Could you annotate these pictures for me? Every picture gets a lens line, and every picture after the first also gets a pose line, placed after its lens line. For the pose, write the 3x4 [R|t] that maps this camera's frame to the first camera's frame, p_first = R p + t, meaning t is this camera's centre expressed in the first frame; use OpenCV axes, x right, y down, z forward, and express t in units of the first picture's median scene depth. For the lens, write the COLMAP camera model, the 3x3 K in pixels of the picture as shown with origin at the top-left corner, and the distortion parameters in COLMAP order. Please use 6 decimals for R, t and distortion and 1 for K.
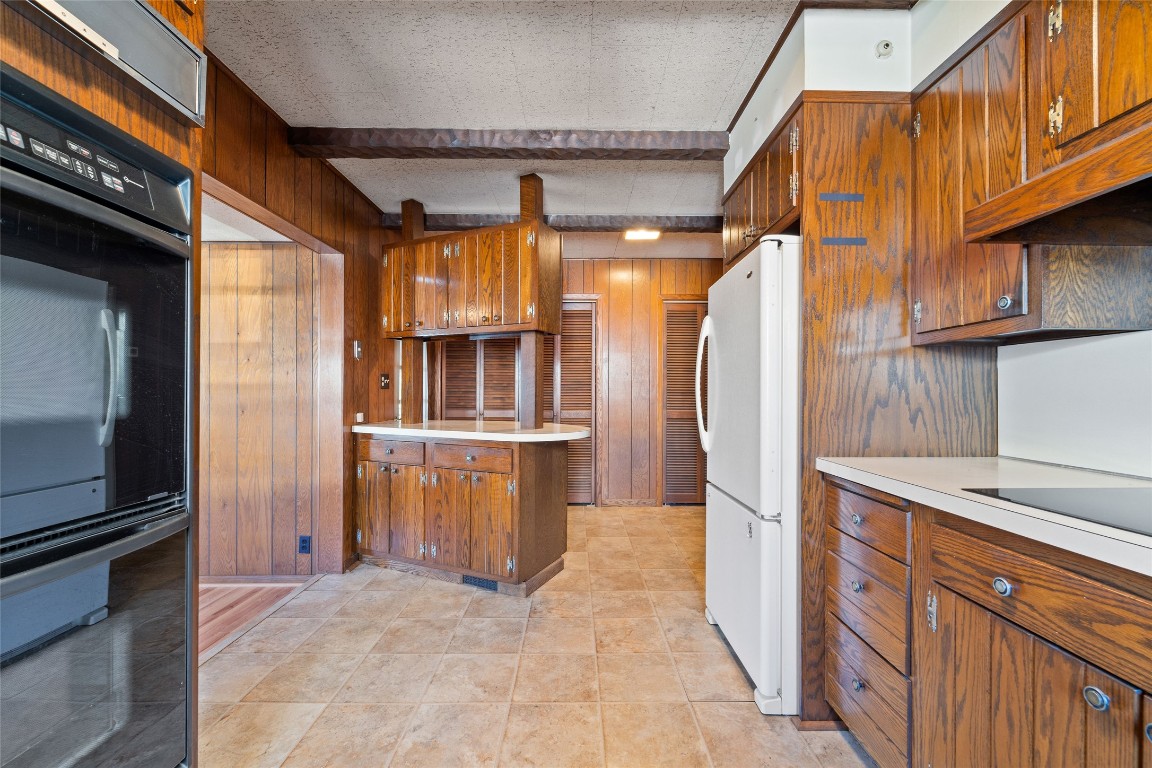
lens RADIAL K [[477.4, 0, 571.8], [0, 477.4, 383.5], [0, 0, 1]] dist [0.000658, -0.001109]
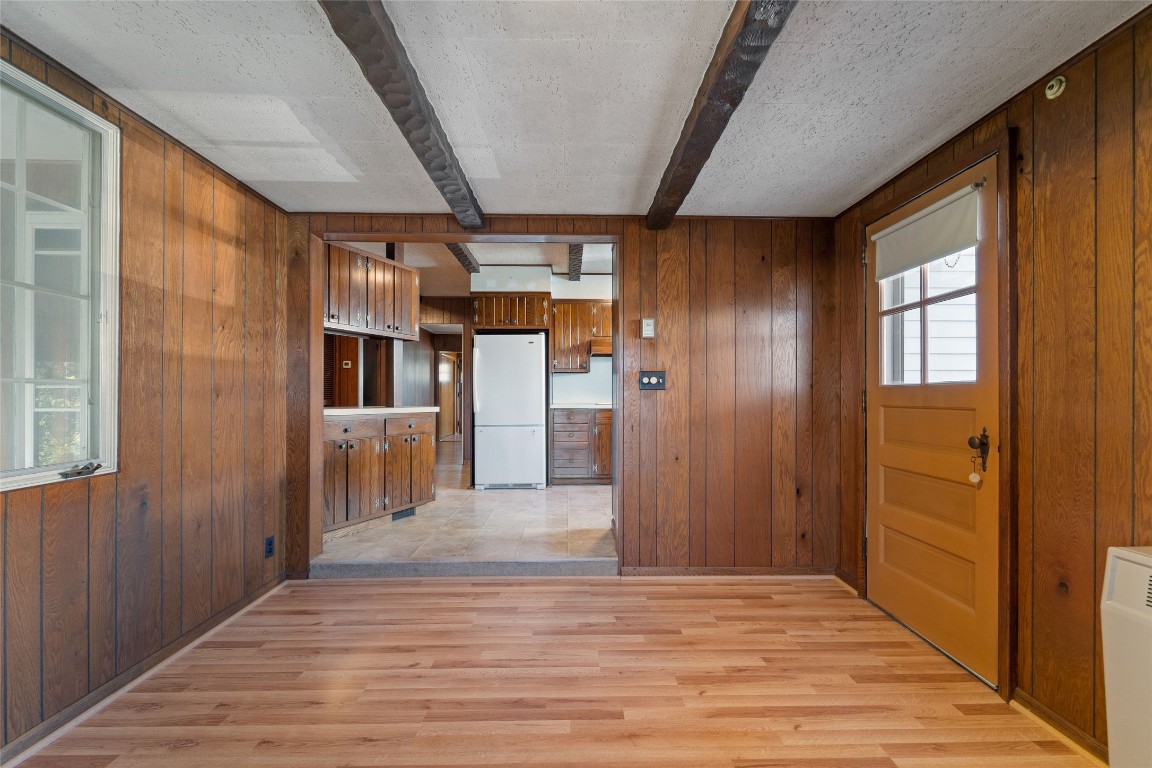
lens RADIAL K [[477.4, 0, 571.8], [0, 477.4, 383.5], [0, 0, 1]] dist [0.000658, -0.001109]
pose [[0.004599, 0.027870, 0.999601, -1.441672], [-0.016851, 0.999472, -0.027789, 0.051498], [-0.999847, -0.016716, 0.005066, 0.442407]]
